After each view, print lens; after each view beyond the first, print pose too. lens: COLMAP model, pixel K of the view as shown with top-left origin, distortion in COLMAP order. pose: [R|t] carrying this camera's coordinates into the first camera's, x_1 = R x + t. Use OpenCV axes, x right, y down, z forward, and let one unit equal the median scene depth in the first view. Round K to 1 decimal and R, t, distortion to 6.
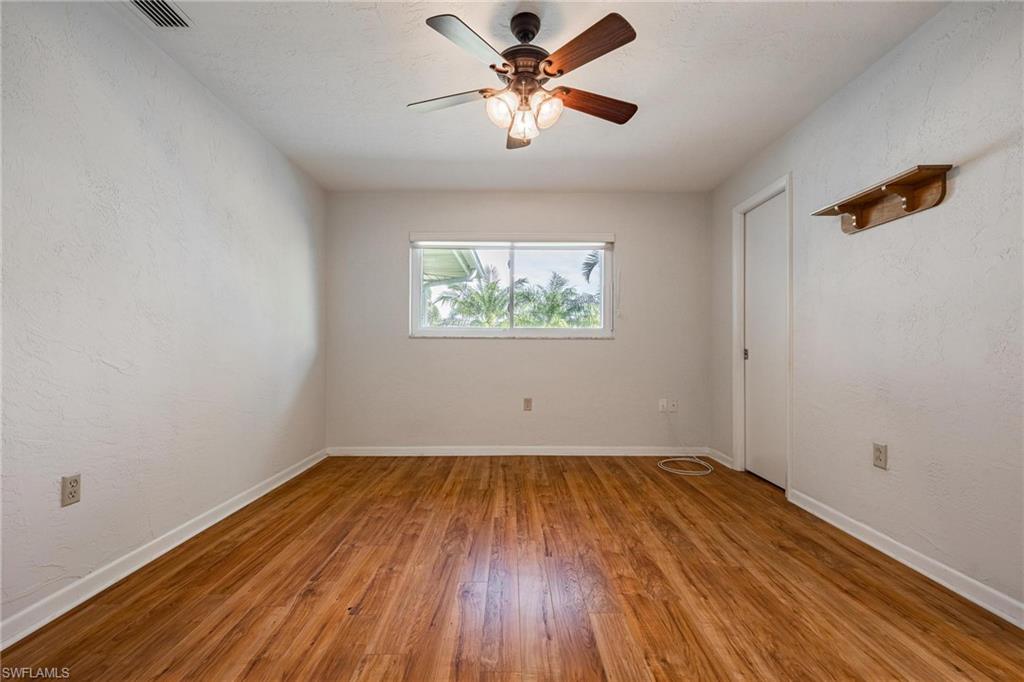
lens RADIAL K [[408.7, 0, 507.6], [0, 408.7, 342.6], [0, 0, 1]] dist [0.010529, 0.000030]
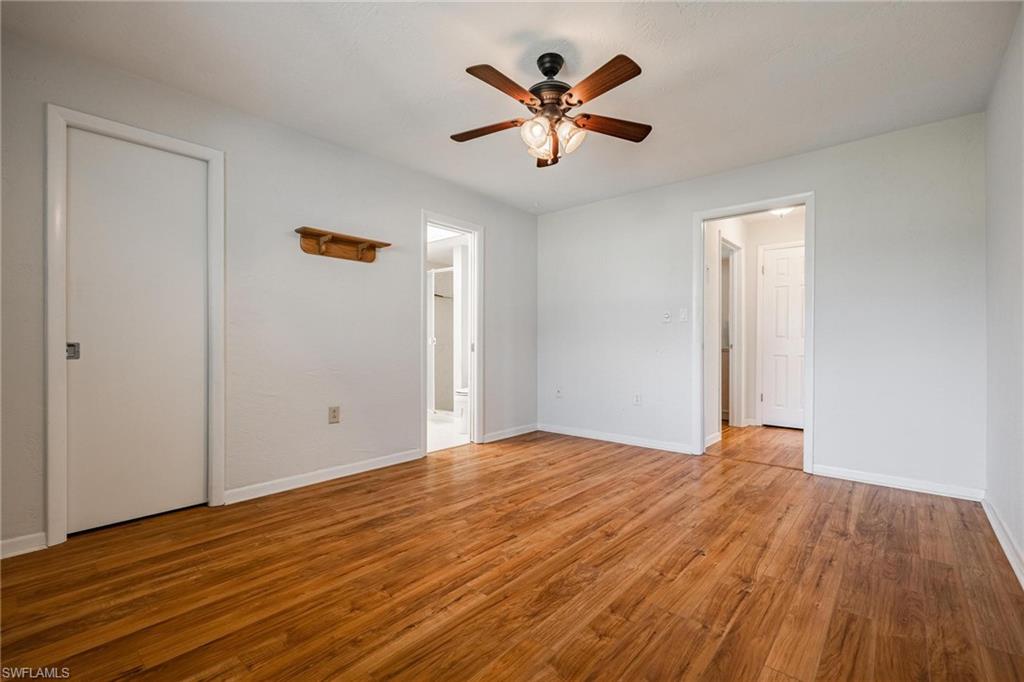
lens RADIAL K [[425.5, 0, 523.1], [0, 425.5, 344.5], [0, 0, 1]] dist [0.009715, -0.000068]
pose [[-0.740043, -0.003130, 0.672552, -0.606414], [-0.010047, 0.999929, -0.006401, 0.028706], [-0.672484, -0.011494, -0.740022, 1.668137]]
